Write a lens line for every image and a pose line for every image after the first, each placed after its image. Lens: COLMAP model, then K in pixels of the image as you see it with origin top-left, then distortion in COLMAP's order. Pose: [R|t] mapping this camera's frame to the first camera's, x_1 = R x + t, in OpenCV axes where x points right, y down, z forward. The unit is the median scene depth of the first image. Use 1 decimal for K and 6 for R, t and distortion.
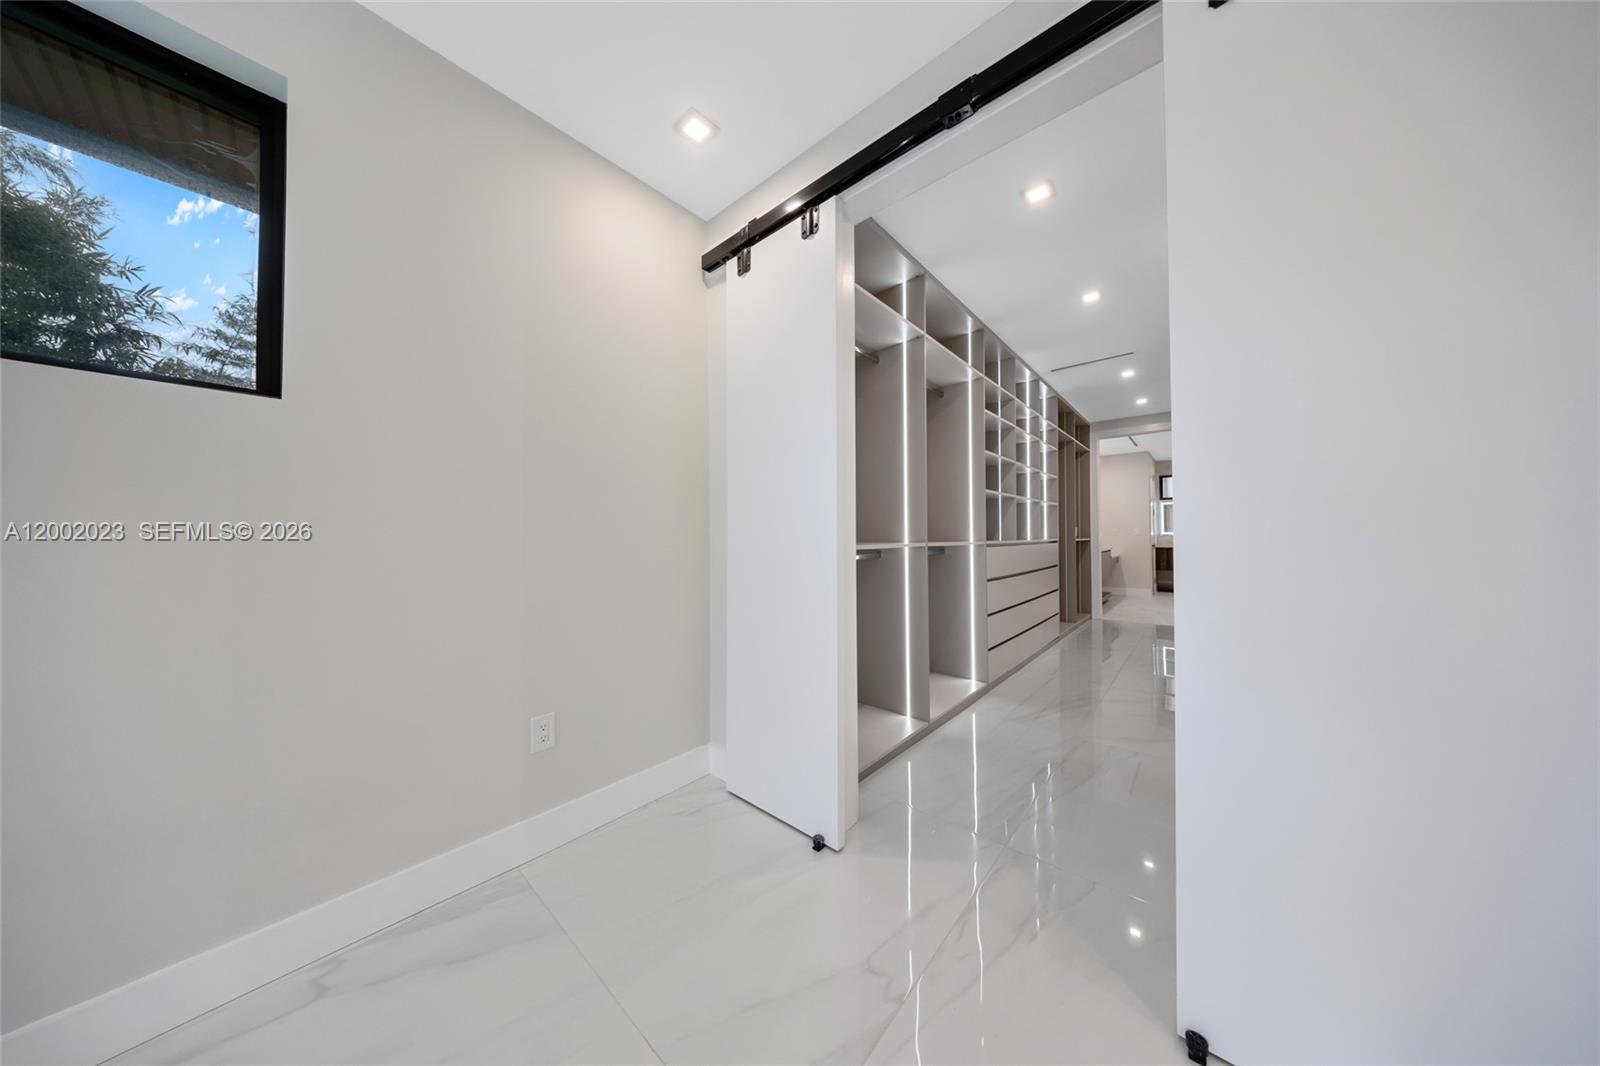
lens RADIAL K [[471.0, 0, 790.6], [0, 471.0, 527.8], [0, 0, 1]] dist [0.001130, 0.000362]
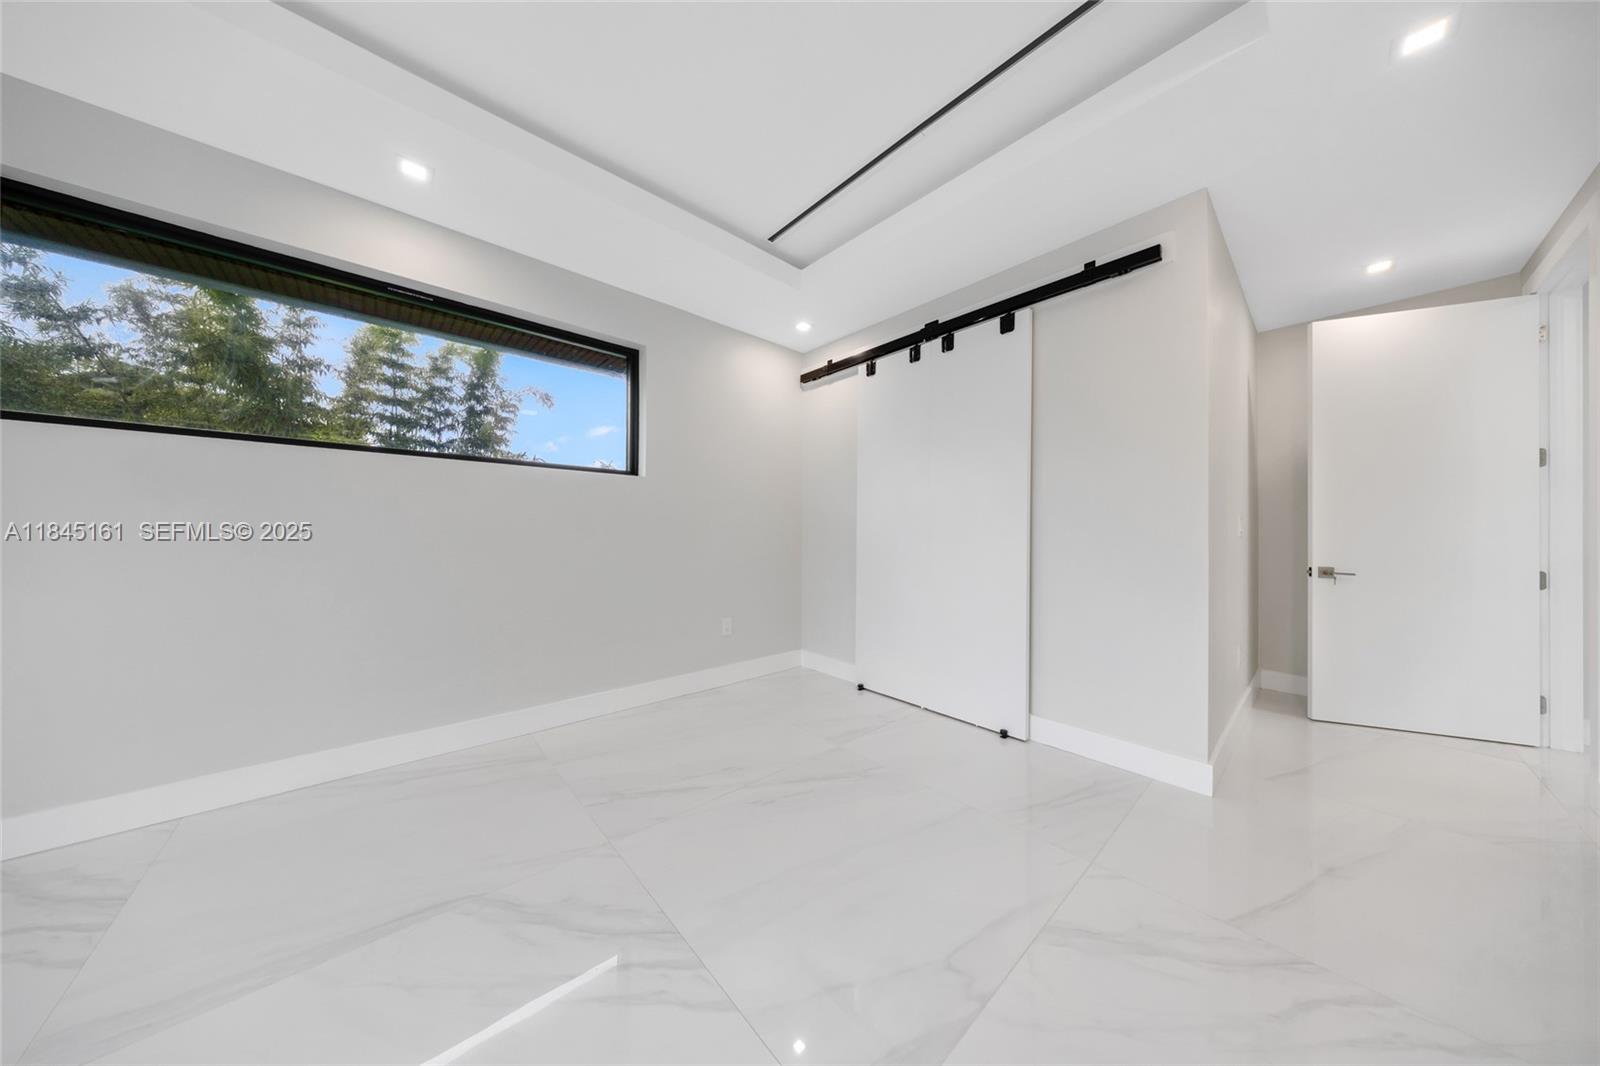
lens RADIAL K [[471.0, 0, 795.5], [0, 471.0, 530.0], [0, 0, 1]] dist [0.001130, 0.000362]
pose [[0.991630, 0.009573, -0.128754, 0.018345], [-0.008673, 0.999934, 0.007549, -0.004068], [0.128818, -0.006369, 0.991648, -0.549954]]
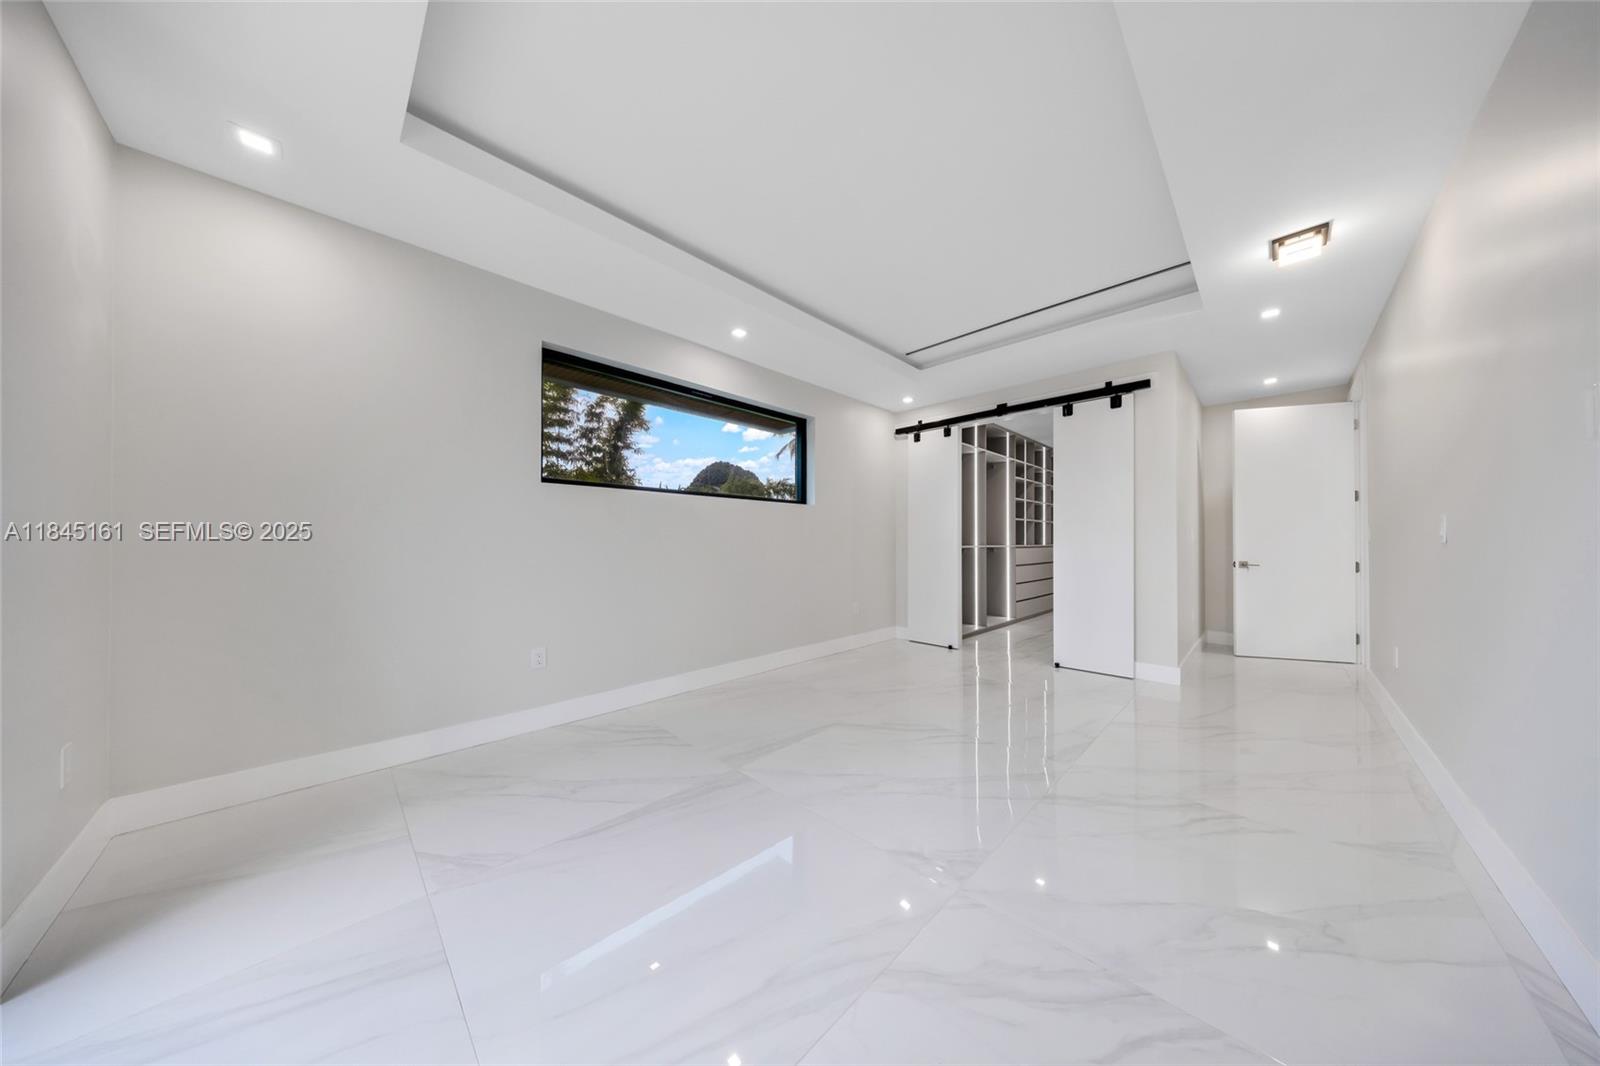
lens RADIAL K [[471.0, 0, 801.2], [0, 471.0, 536.6], [0, 0, 1]] dist [0.001130, 0.000362]
pose [[0.998033, 0.004138, -0.062557, -0.378741], [-0.003781, 0.999976, 0.005835, -0.015440], [0.062580, -0.005587, 0.998024, -1.084499]]
